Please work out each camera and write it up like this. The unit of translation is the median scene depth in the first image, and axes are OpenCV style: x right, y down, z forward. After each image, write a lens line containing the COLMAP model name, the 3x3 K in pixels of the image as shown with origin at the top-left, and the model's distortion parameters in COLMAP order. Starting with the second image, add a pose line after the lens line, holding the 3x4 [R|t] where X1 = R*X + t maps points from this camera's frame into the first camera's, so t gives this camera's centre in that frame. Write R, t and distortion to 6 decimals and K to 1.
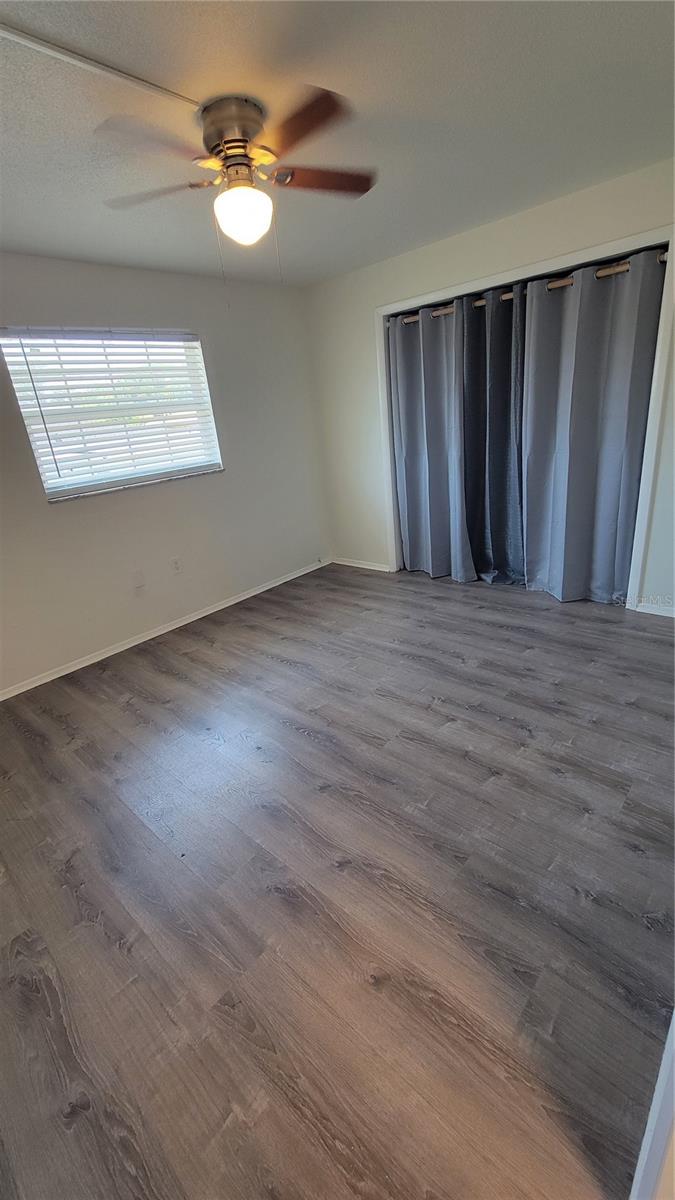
lens RADIAL K [[490.5, 0, 321.9], [0, 490.5, 598.4], [0, 0, 1]] dist [-0.001407, 0.000319]
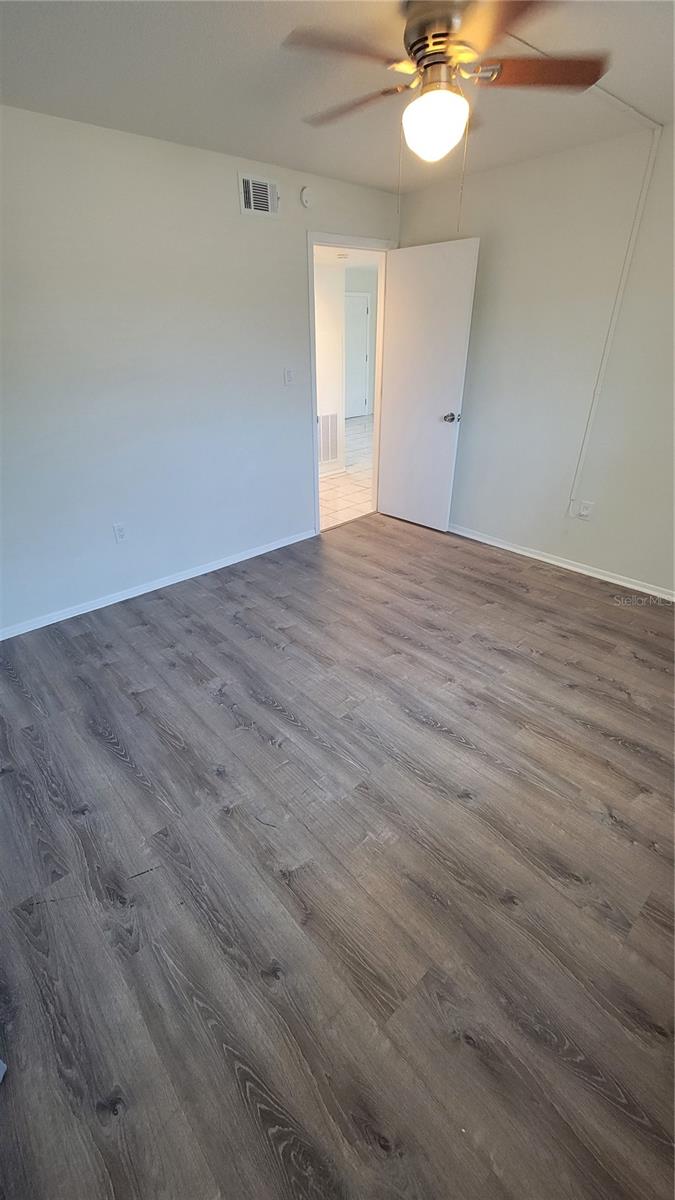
lens RADIAL K [[490.5, 0, 321.9], [0, 490.5, 598.4], [0, 0, 1]] dist [-0.001407, 0.000319]
pose [[-0.987419, 0.064005, 0.144593, -0.016235], [0.151422, 0.646162, 0.748028, -0.589377], [-0.045553, 0.760511, -0.647725, 1.438309]]
